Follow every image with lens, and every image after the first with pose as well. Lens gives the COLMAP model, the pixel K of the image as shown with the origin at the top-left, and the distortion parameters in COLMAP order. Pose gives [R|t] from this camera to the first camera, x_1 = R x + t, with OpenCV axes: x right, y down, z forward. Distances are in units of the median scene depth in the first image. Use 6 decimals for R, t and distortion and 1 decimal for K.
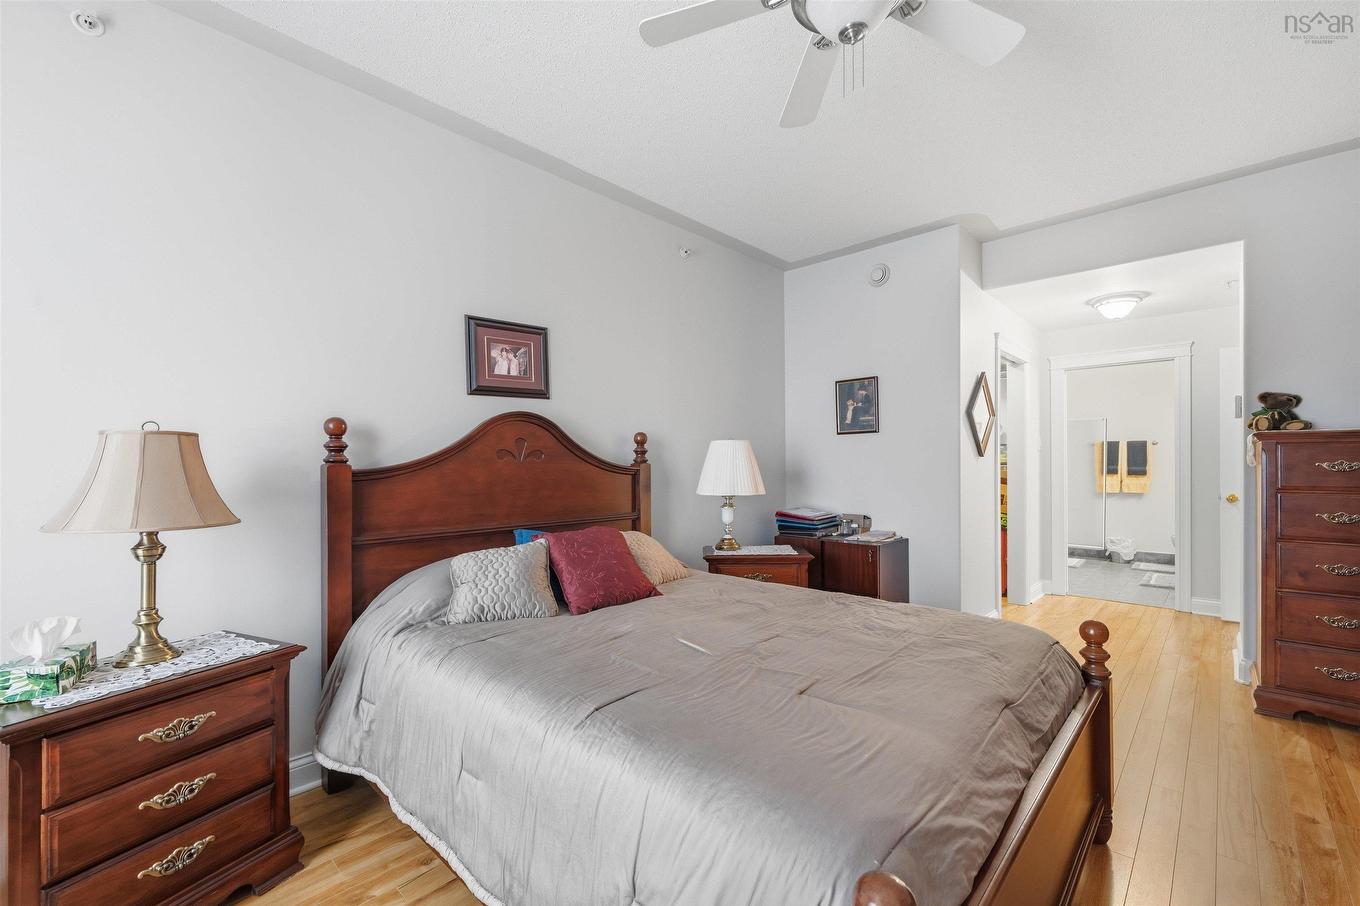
lens RADIAL K [[584.6, 0, 679.2], [0, 584.6, 463.4], [0, 0, 1]] dist [0.001077, 0.000195]
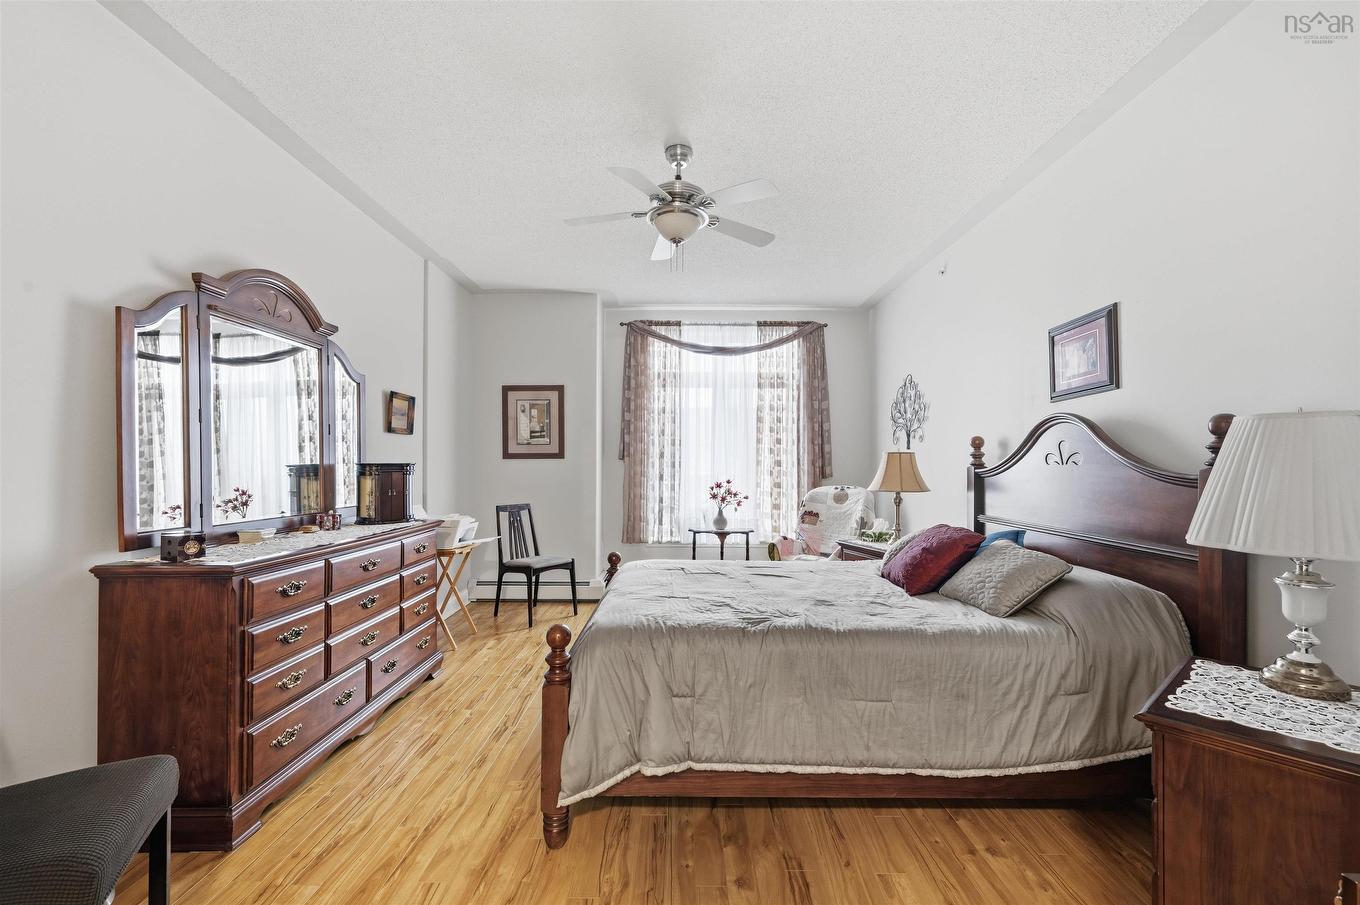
lens RADIAL K [[581.5, 0, 680.0], [0, 581.5, 452.5], [0, 0, 1]] dist [0.000231, -0.000125]
pose [[-0.724088, -0.015187, -0.689541, 0.834168], [-0.008739, 0.999879, -0.012846, -0.005456], [0.689653, -0.003276, -0.724133, 1.248204]]
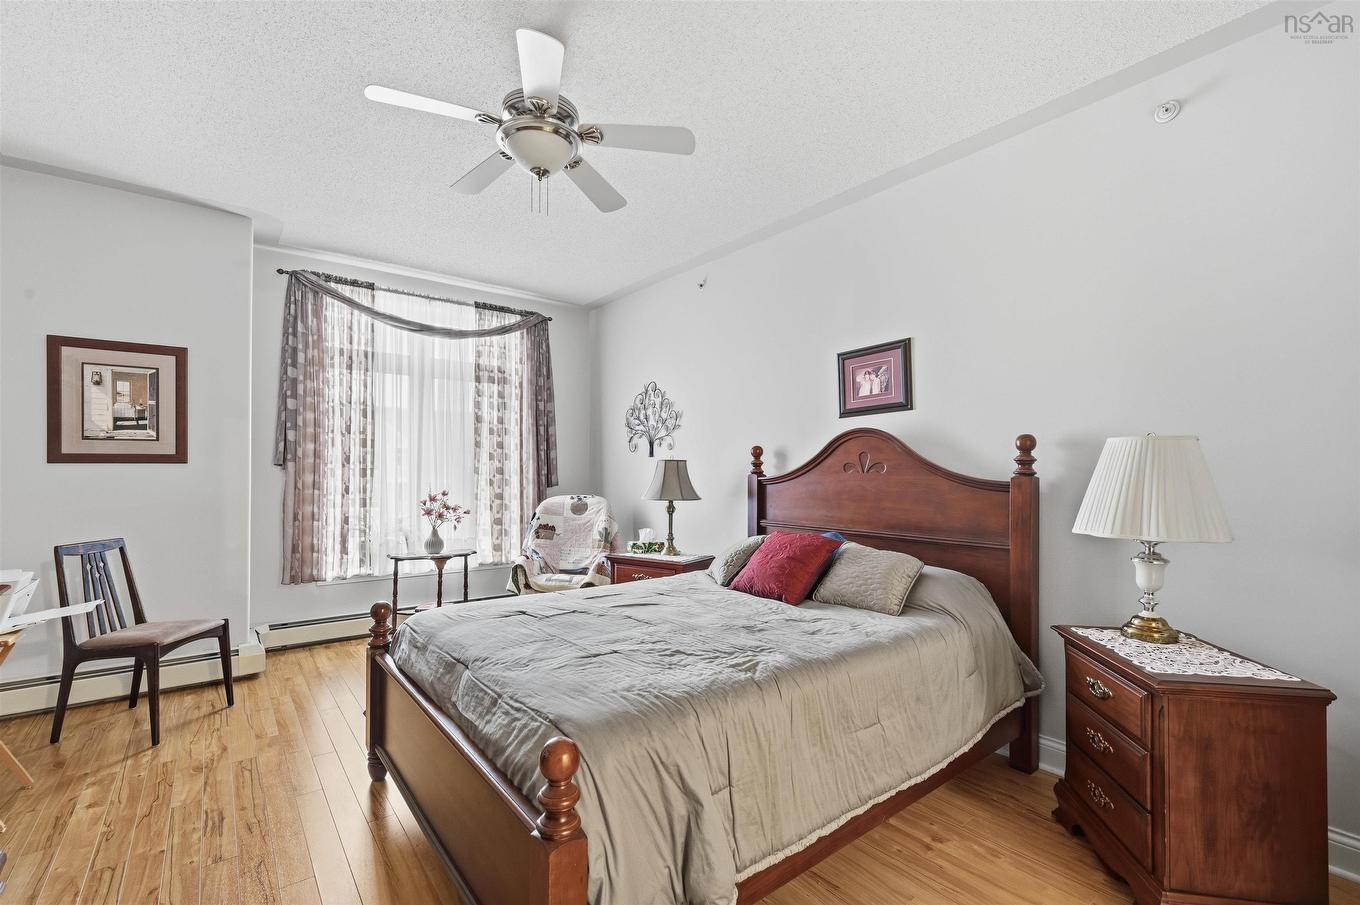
lens RADIAL K [[593.9, 0, 683.2], [0, 593.9, 460.0], [0, 0, 1]] dist [0.000065, 0.000048]
pose [[-0.141953, -0.019344, -0.989684, 0.873088], [-0.011796, 0.999771, -0.017849, -0.003798], [0.989803, 0.009140, -0.142149, 0.818323]]
